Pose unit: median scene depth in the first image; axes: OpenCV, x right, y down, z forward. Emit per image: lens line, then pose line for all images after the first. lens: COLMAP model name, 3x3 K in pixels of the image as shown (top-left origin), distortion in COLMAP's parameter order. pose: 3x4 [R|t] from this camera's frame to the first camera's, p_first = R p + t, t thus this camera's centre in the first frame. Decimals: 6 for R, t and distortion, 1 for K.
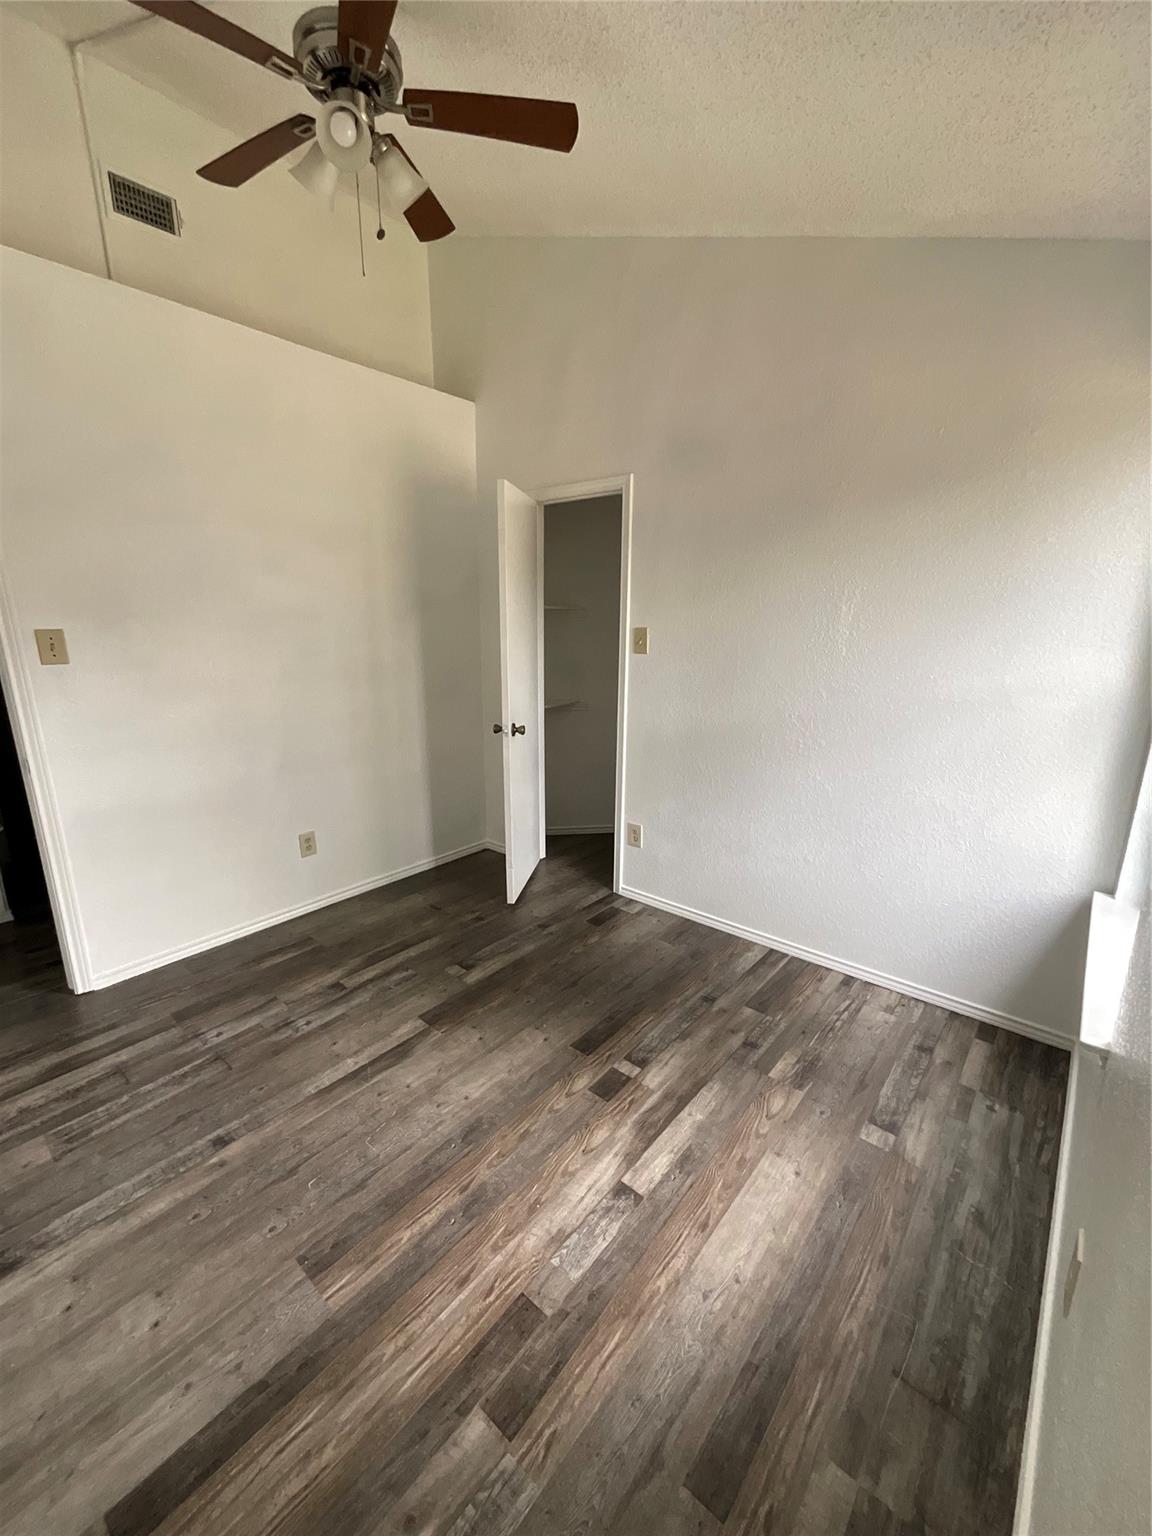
lens RADIAL K [[621.1, 0, 570.8], [0, 621.1, 766.6], [0, 0, 1]] dist [-0.000012, -0.000251]
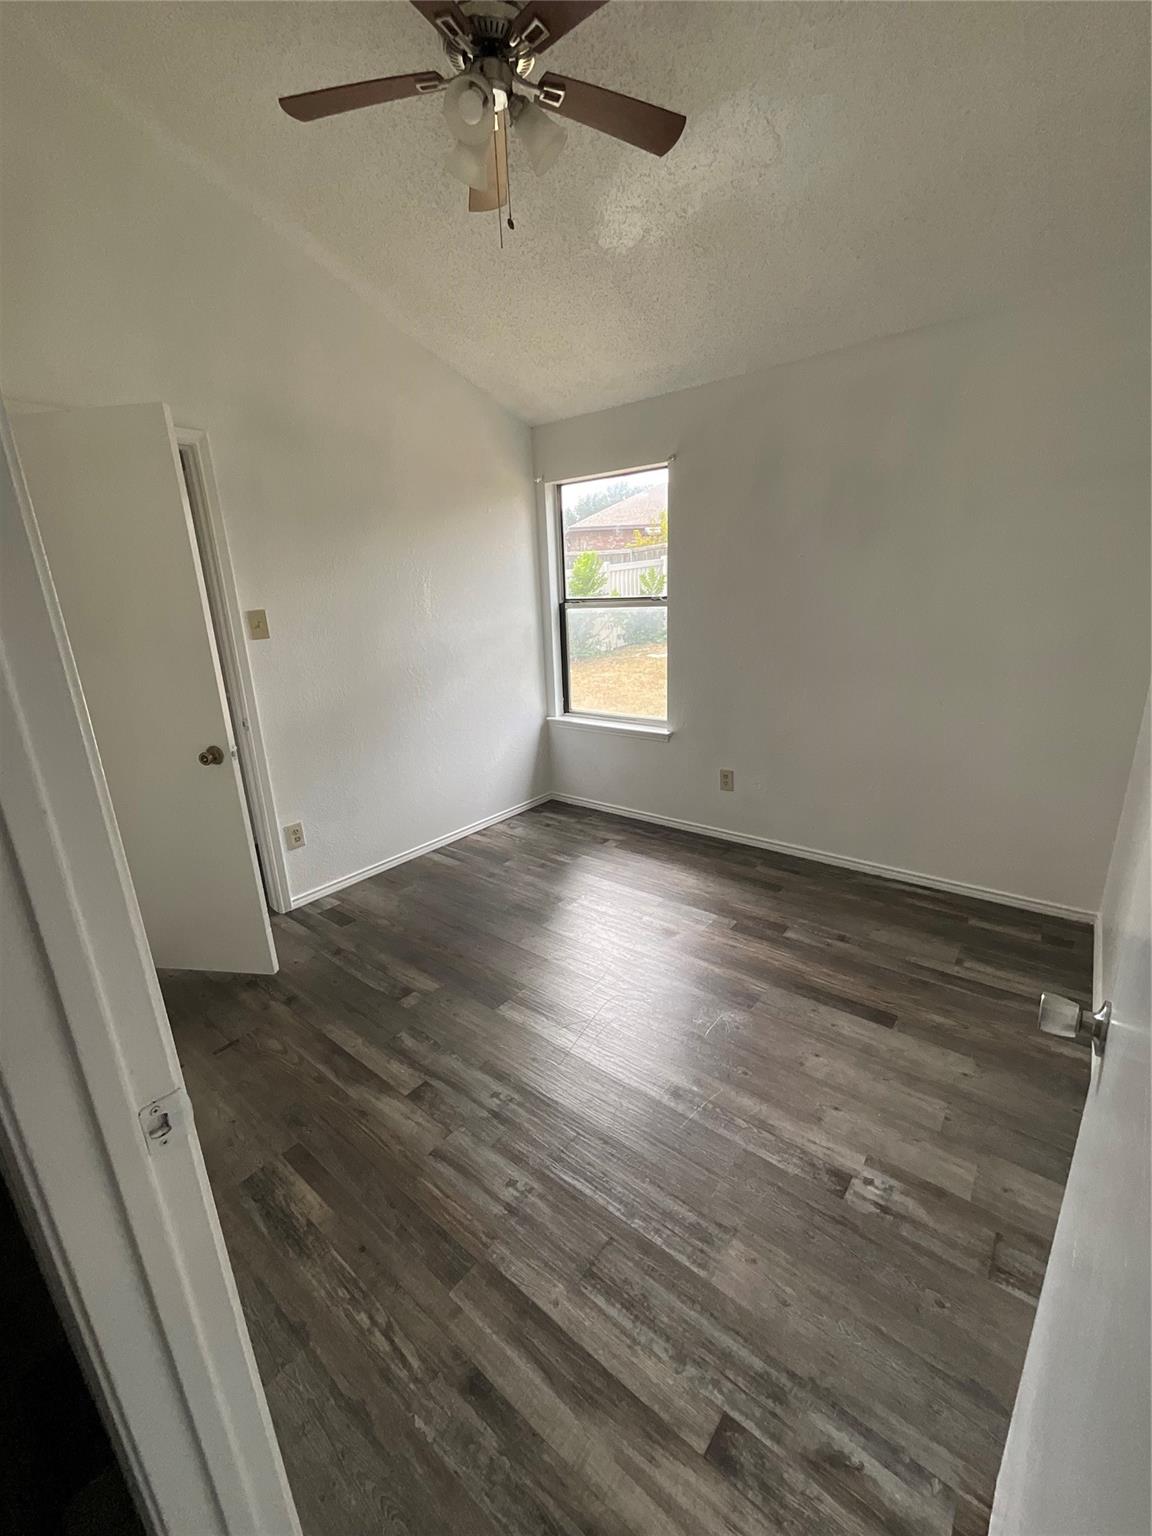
lens RADIAL K [[621.1, 0, 571.0], [0, 621.1, 768.5], [0, 0, 1]] dist [-0.000012, -0.000251]
pose [[-0.020615, -0.281216, 0.959423, -1.189244], [0.275739, 0.920809, 0.275823, -0.193042], [-0.961011, 0.270236, 0.058560, 0.814198]]
